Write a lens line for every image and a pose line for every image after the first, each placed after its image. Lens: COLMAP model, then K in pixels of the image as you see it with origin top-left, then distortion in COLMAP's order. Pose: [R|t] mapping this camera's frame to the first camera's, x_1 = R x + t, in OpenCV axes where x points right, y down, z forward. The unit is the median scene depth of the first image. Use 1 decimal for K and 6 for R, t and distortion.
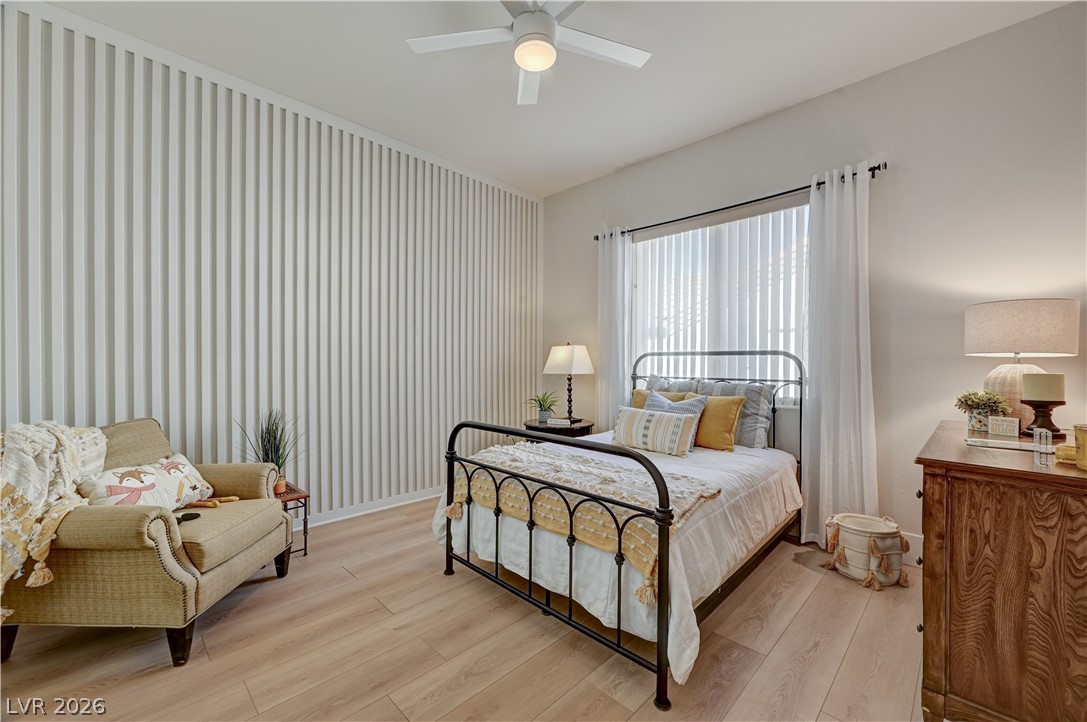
lens RADIAL K [[430.4, 0, 535.7], [0, 430.4, 359.3], [0, 0, 1]] dist [0.003368, 0.000169]
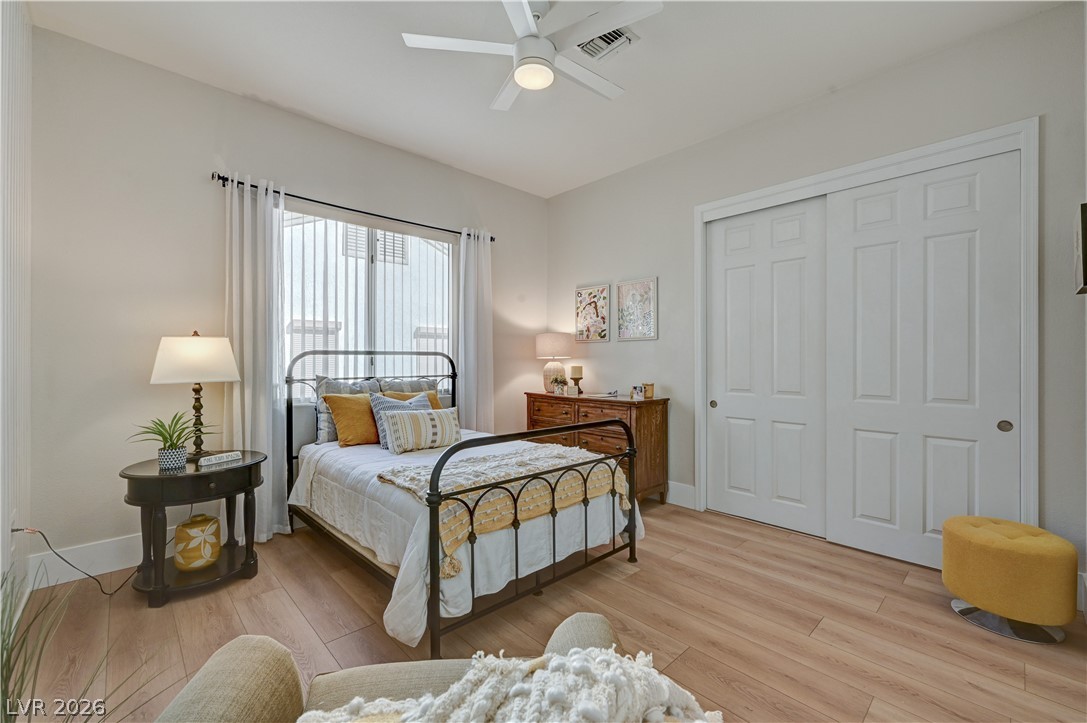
lens RADIAL K [[456.1, 0, 536.0], [0, 456.1, 363.8], [0, 0, 1]] dist [-0.001750, 0.000172]
pose [[0.042290, -0.011797, 0.999036, -0.729257], [-0.004989, 0.999915, 0.012019, -0.003335], [-0.999093, -0.005493, 0.042227, 0.628067]]
